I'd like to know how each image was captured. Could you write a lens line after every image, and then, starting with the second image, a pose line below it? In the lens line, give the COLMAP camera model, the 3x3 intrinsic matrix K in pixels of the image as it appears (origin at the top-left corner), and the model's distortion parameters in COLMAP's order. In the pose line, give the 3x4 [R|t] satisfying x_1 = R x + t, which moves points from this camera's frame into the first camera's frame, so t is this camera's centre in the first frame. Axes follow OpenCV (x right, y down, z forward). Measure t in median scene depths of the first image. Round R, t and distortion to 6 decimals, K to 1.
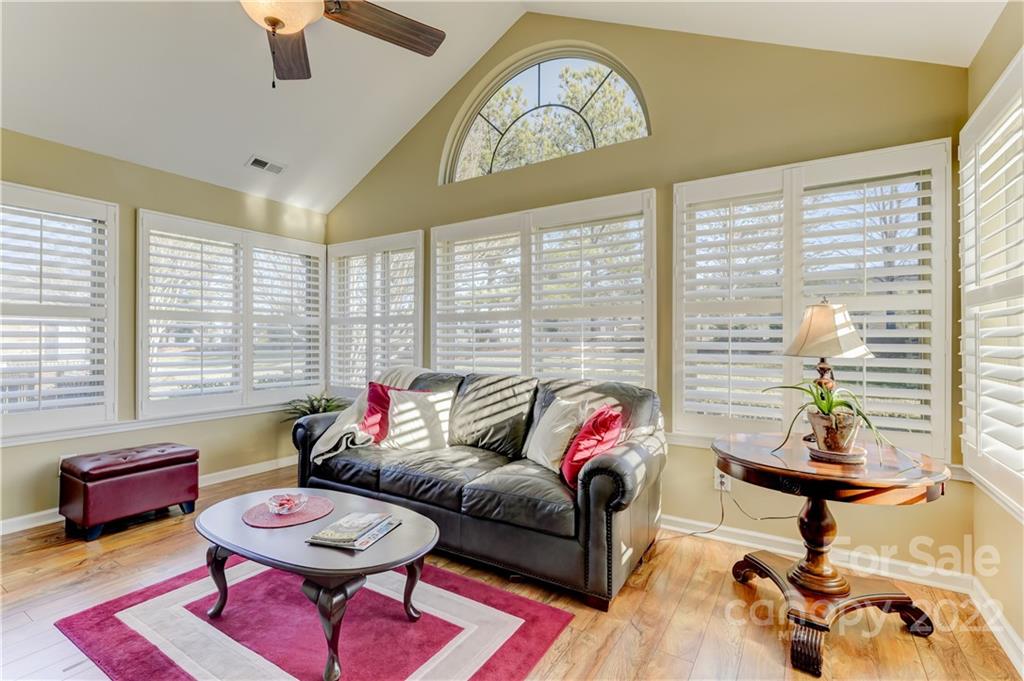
lens RADIAL K [[476.4, 0, 517.5], [0, 476.4, 340.6], [0, 0, 1]] dist [0.019219, -0.001850]
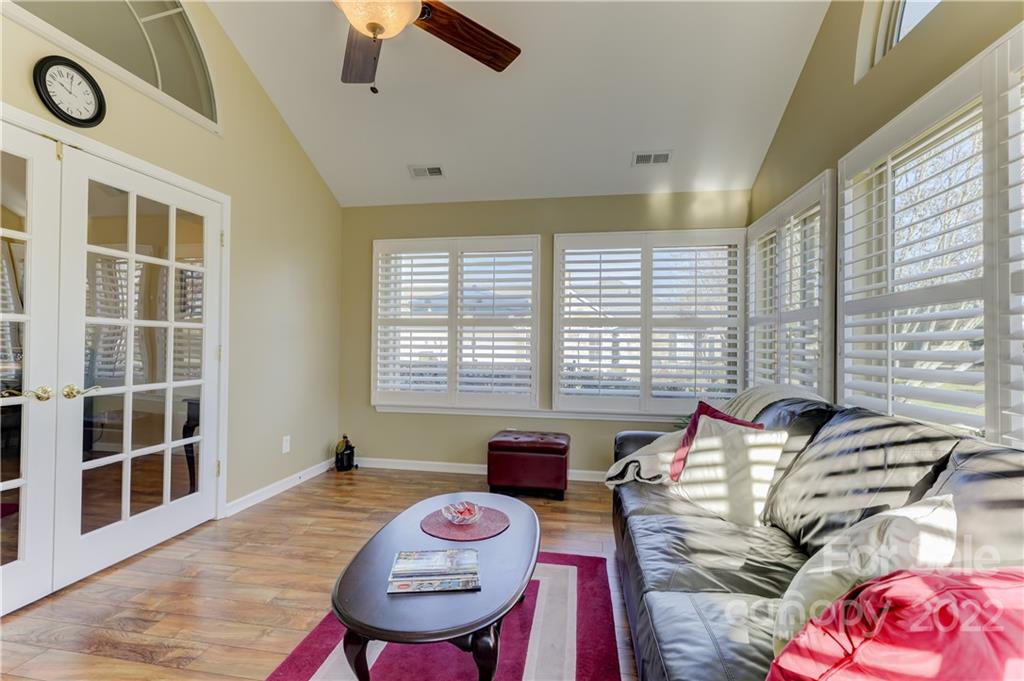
lens RADIAL K [[476.4, 0, 510.9], [0, 476.4, 342.1], [0, 0, 1]] dist [0.019219, -0.001850]
pose [[0.359451, 0.000182, -0.933164, 0.277504], [-0.009687, 0.999947, -0.003536, 0.000154], [0.933114, 0.010310, 0.359434, 0.461535]]
